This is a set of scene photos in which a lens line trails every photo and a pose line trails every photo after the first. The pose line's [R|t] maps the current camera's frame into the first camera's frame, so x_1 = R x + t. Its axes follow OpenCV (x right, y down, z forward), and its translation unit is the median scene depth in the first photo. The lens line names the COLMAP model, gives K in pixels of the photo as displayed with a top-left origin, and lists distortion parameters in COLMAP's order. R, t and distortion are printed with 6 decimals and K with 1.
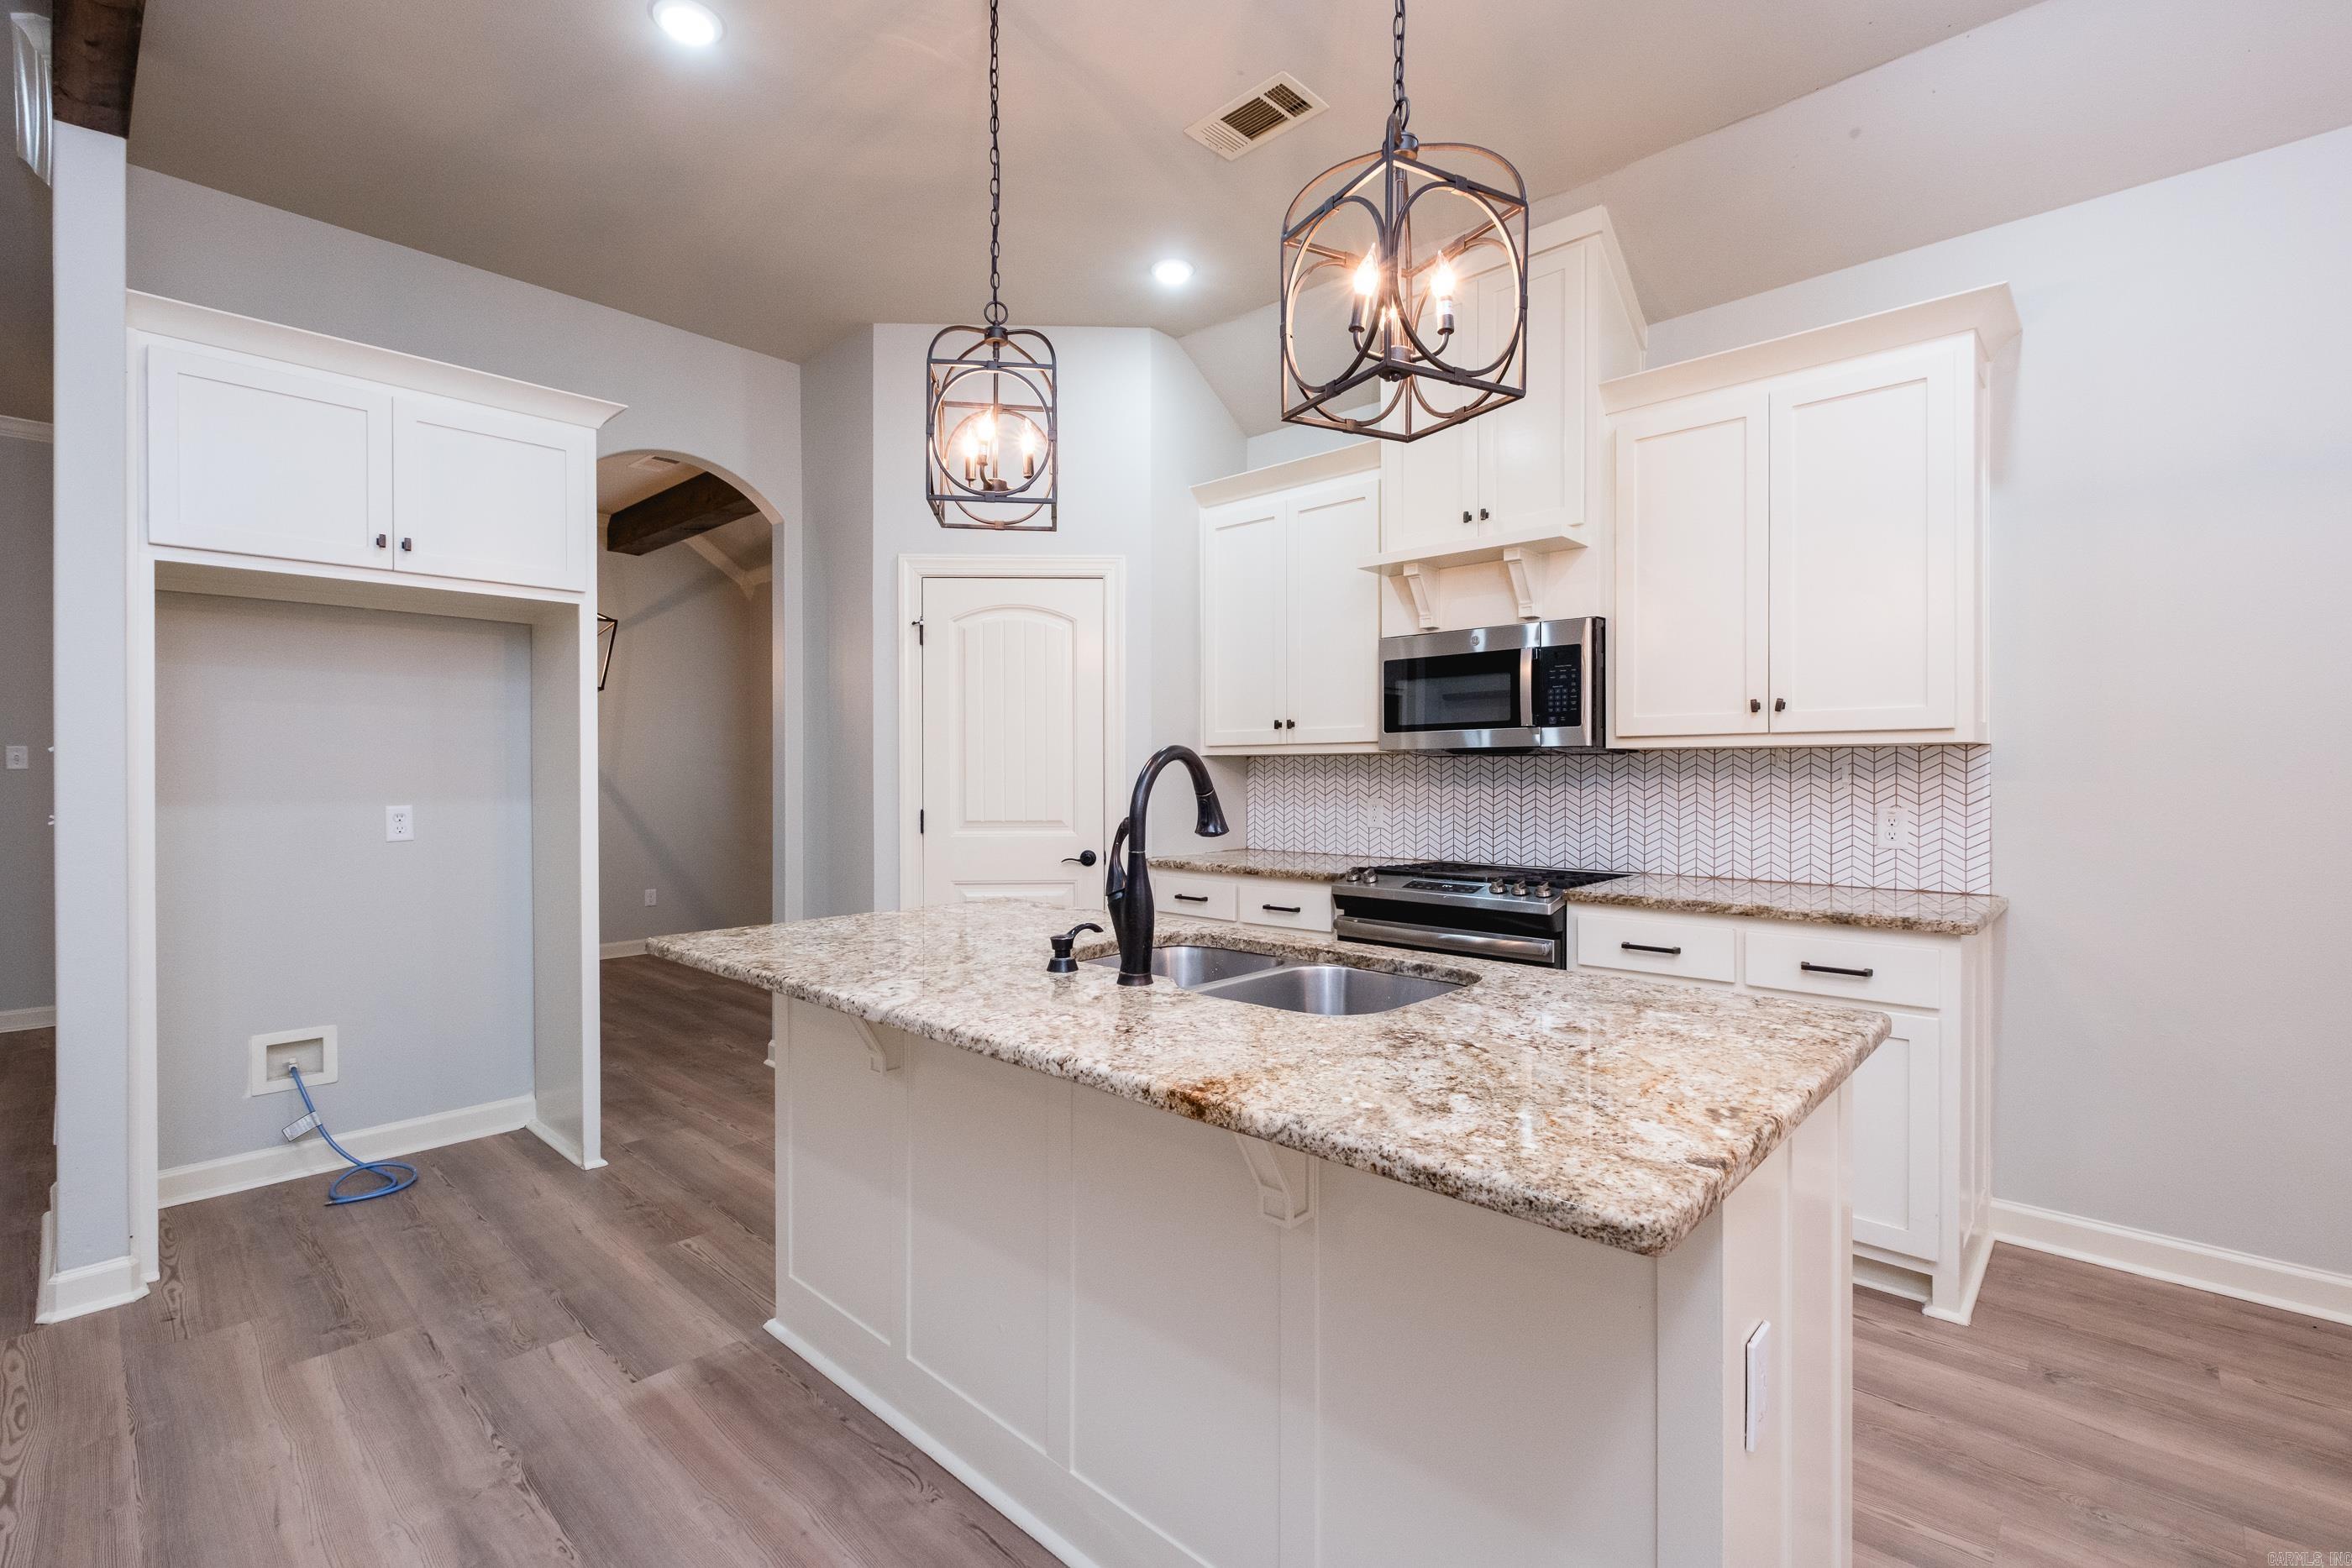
lens RADIAL K [[1018.2, 0, 1190.2], [0, 1018.2, 782.7], [0, 0, 1]] dist [0.005186, -0.004308]
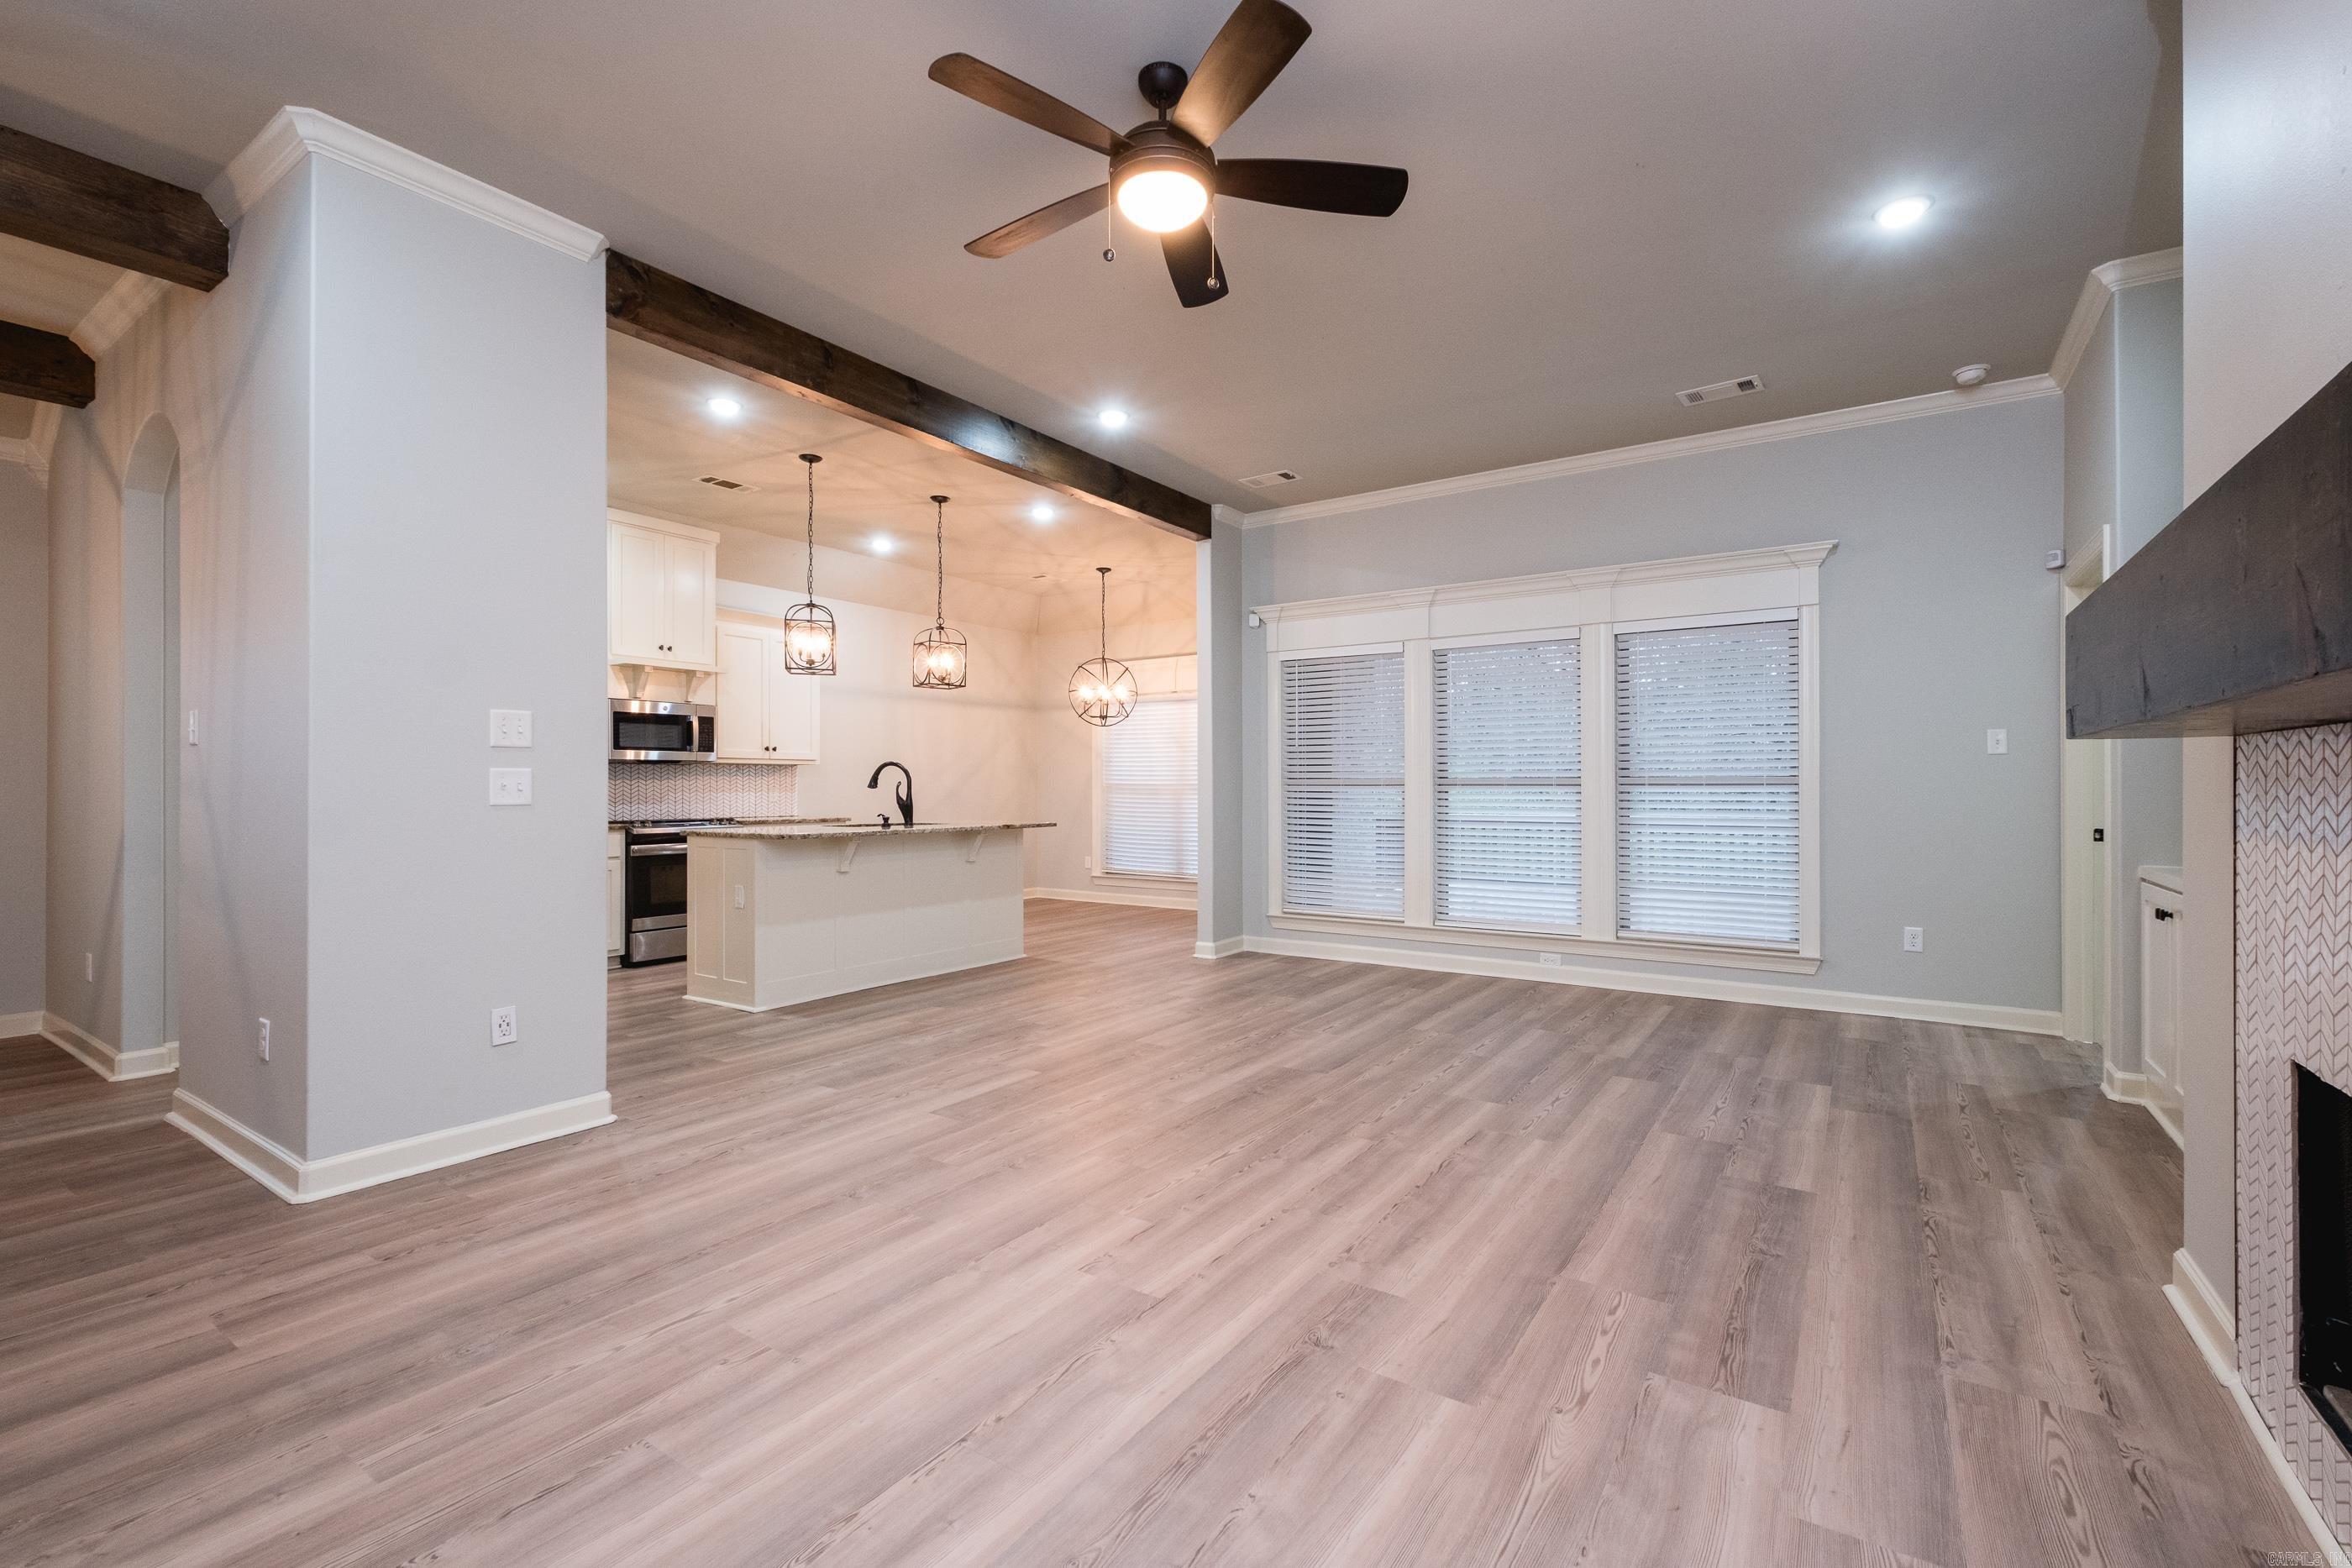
lens RADIAL K [[1018.2, 0, 1178.7], [0, 1018.2, 770.2], [0, 0, 1]] dist [0.005186, -0.004308]
pose [[-0.146877, 0.020084, 0.988951, -2.051985], [0.011815, 0.999758, -0.018549, 0.039100], [-0.989084, 0.008960, -0.147078, 0.301017]]
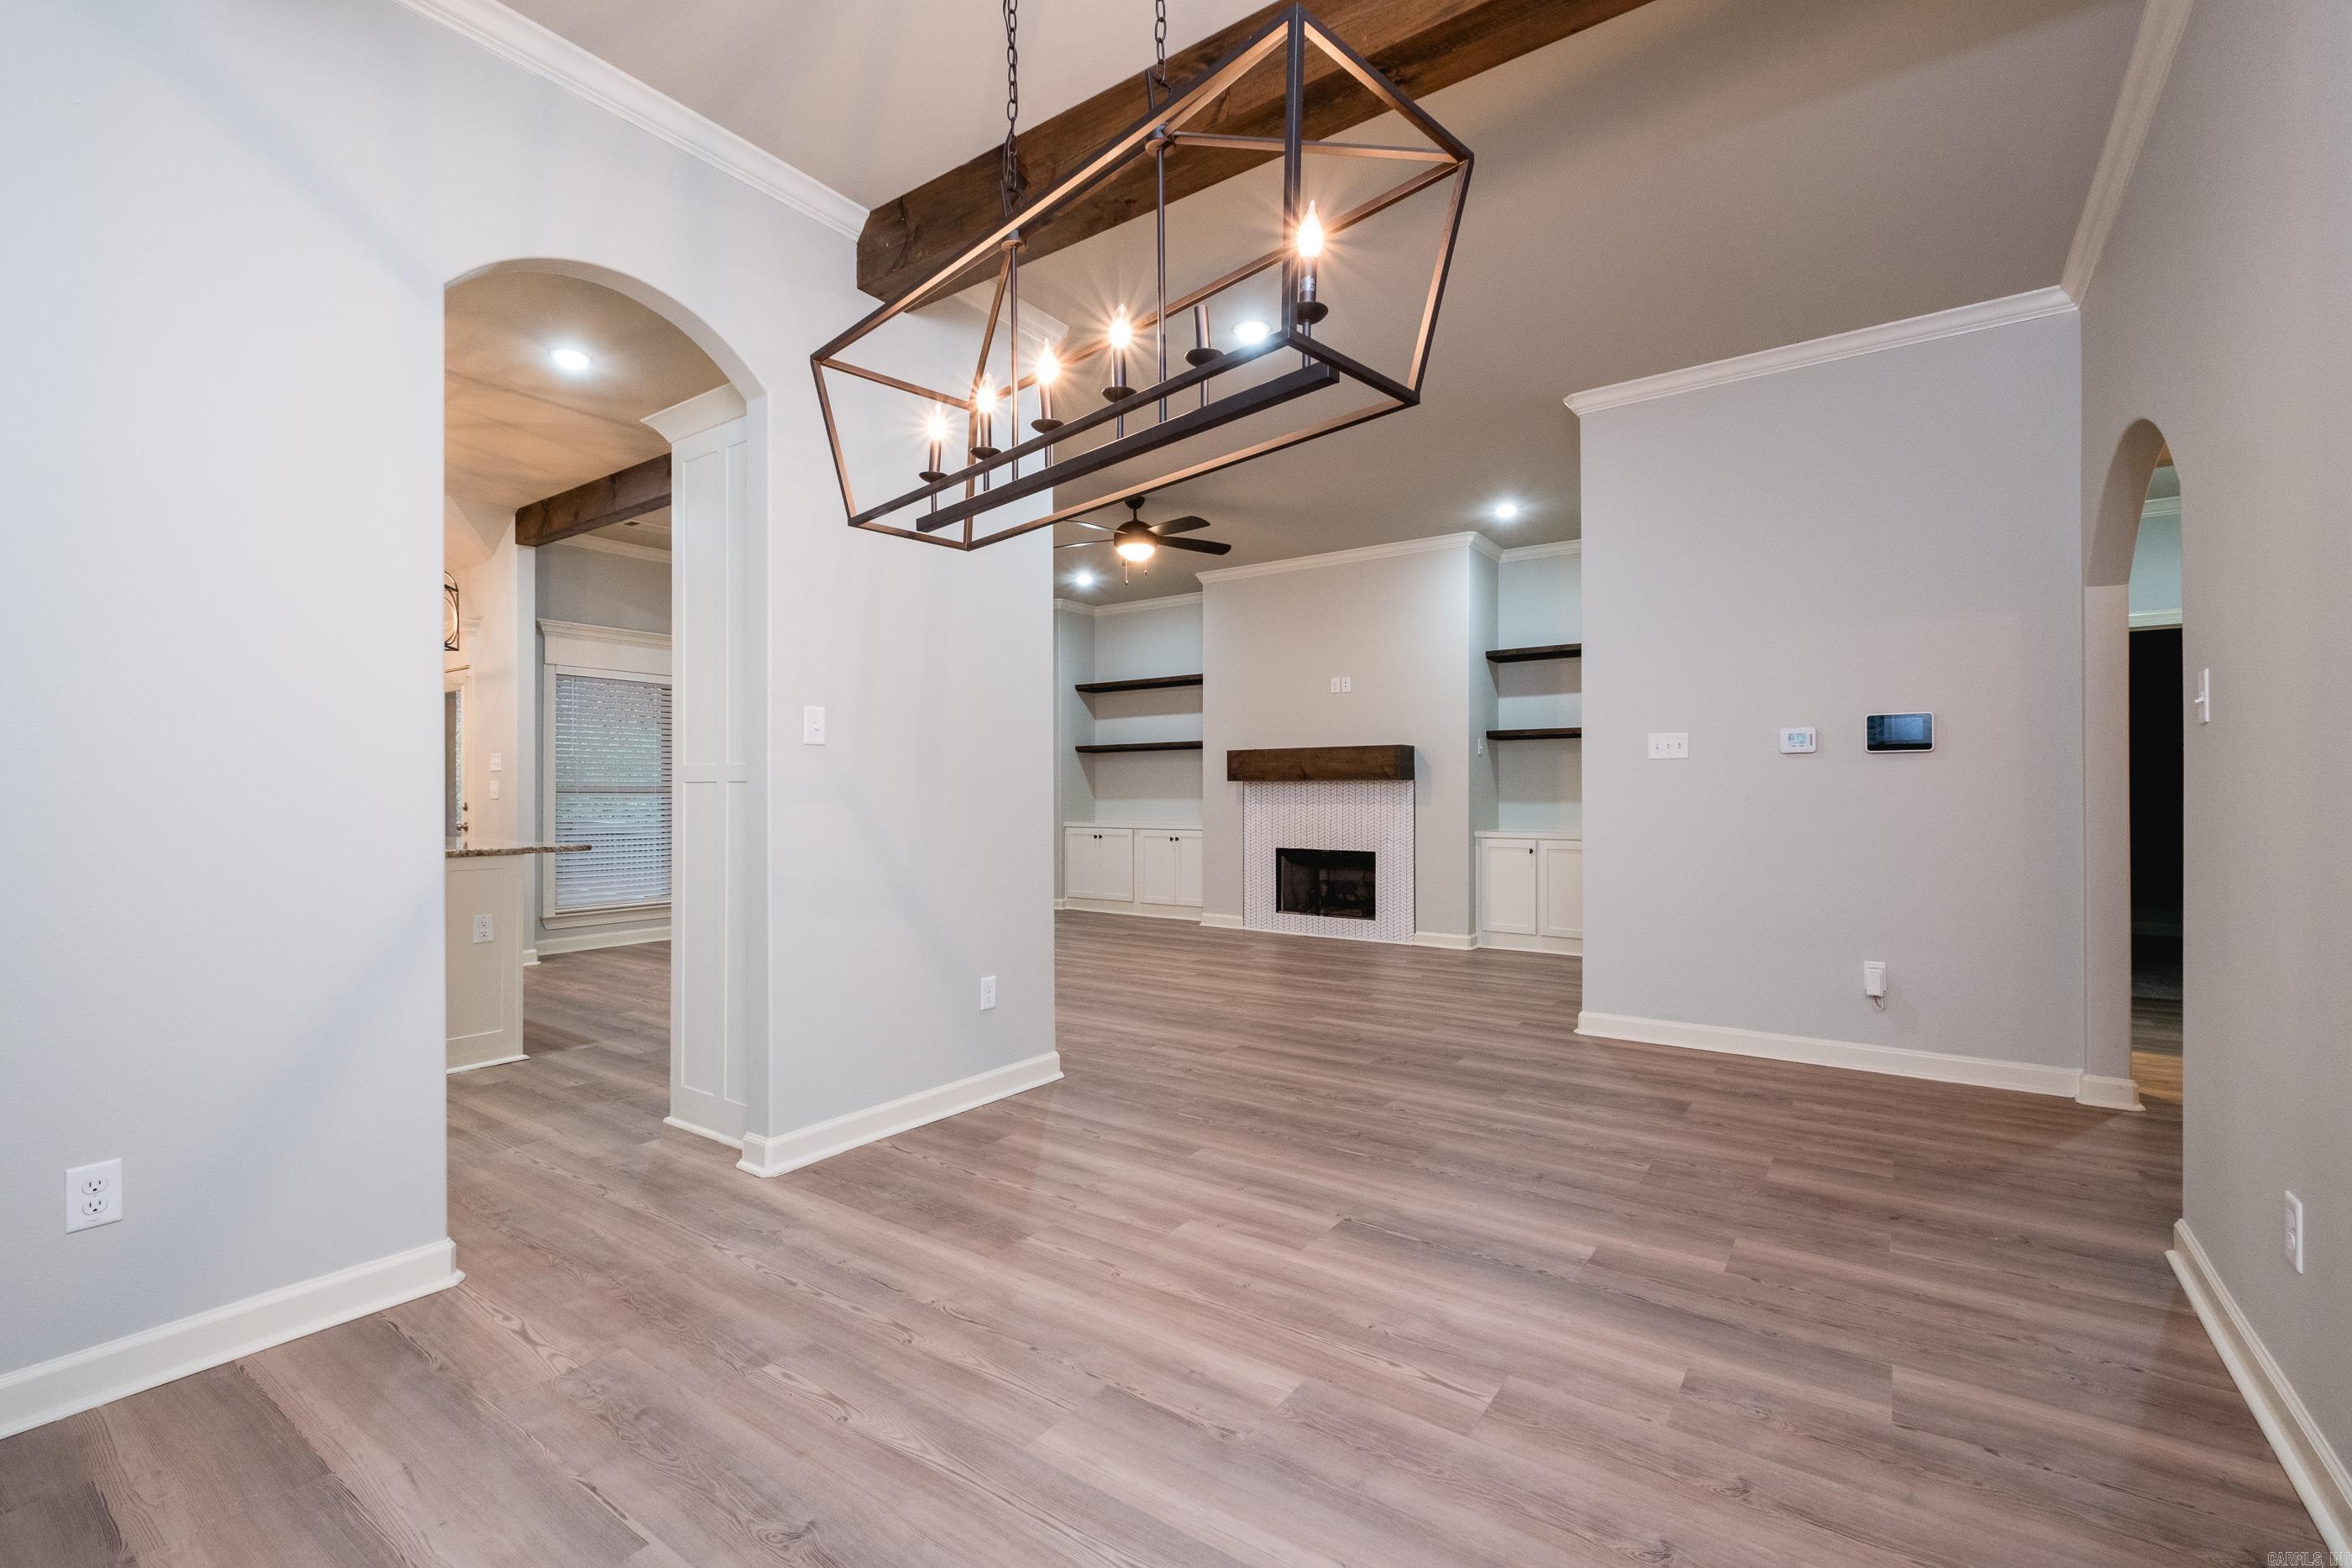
lens RADIAL K [[1018.2, 0, 1196.2], [0, 1018.2, 797.2], [0, 0, 1]] dist [0.005186, -0.004308]
pose [[-0.990772, 0.004033, -0.135480, -1.036569], [0.001635, 0.999840, 0.017809, 0.006192], [0.135530, 0.017423, -0.990620, 2.267650]]
